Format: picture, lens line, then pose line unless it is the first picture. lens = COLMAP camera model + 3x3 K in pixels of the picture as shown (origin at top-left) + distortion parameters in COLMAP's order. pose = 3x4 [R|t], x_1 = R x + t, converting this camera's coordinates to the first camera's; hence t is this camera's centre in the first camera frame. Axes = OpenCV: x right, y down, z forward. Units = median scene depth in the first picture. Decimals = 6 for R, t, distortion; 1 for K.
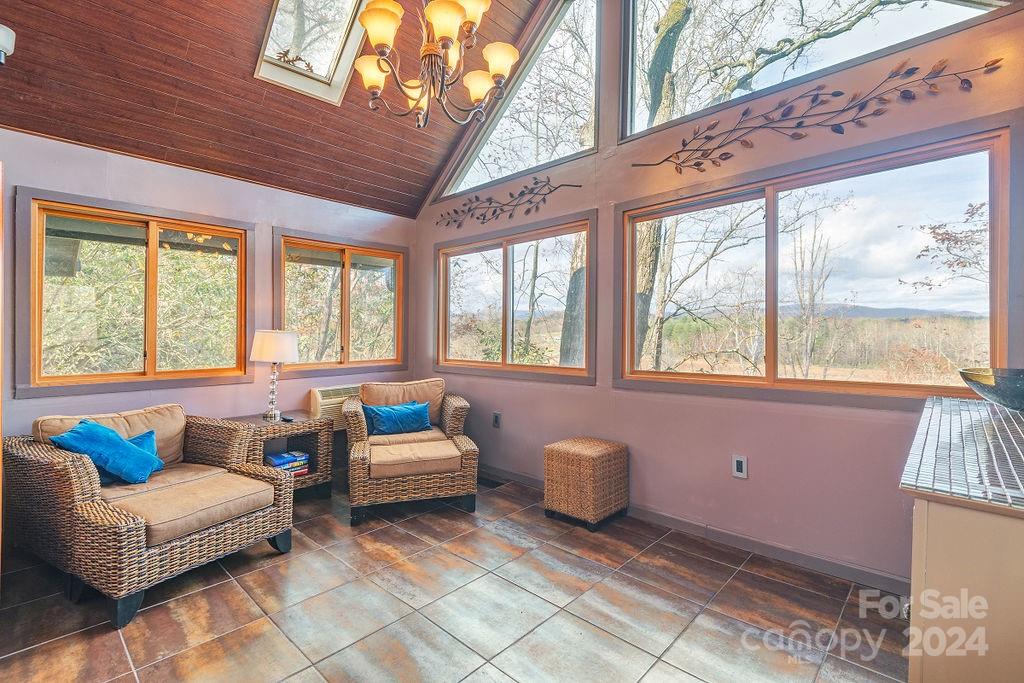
lens RADIAL K [[472.4, 0, 492.4], [0, 472.4, 338.9], [0, 0, 1]] dist [0.017415, -0.015364]
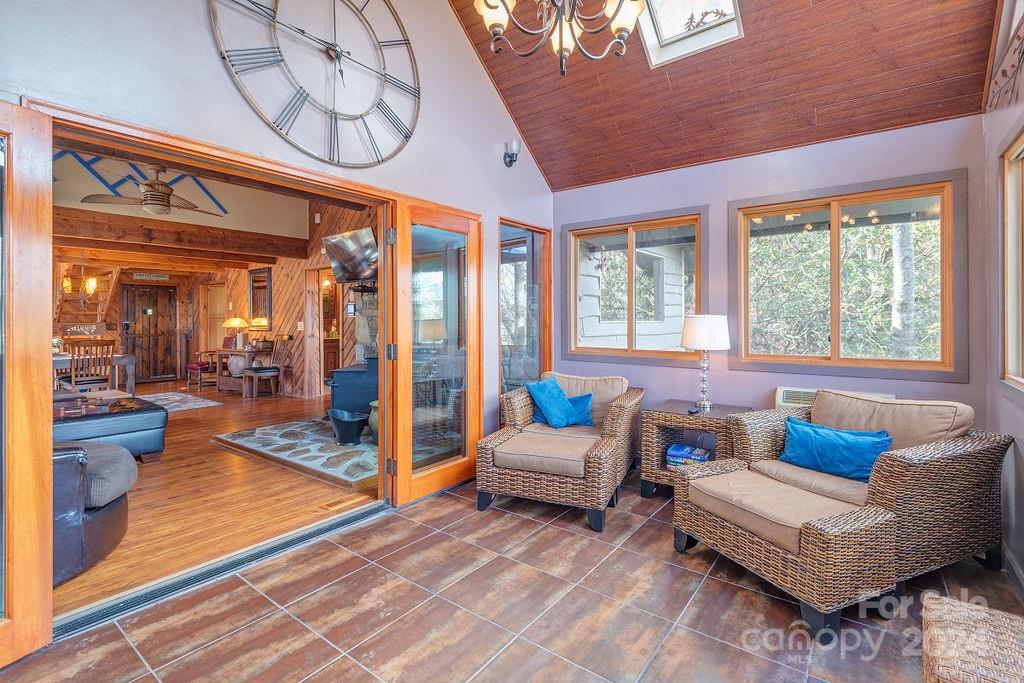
lens RADIAL K [[466.8, 0, 512.9], [0, 466.8, 314.0], [0, 0, 1]] dist [0.041810, -0.014592]
pose [[0.134727, -0.001298, -0.990882, 0.443950], [-0.012564, 0.999917, -0.003018, -0.014142], [0.990803, 0.012856, 0.134700, 0.535449]]
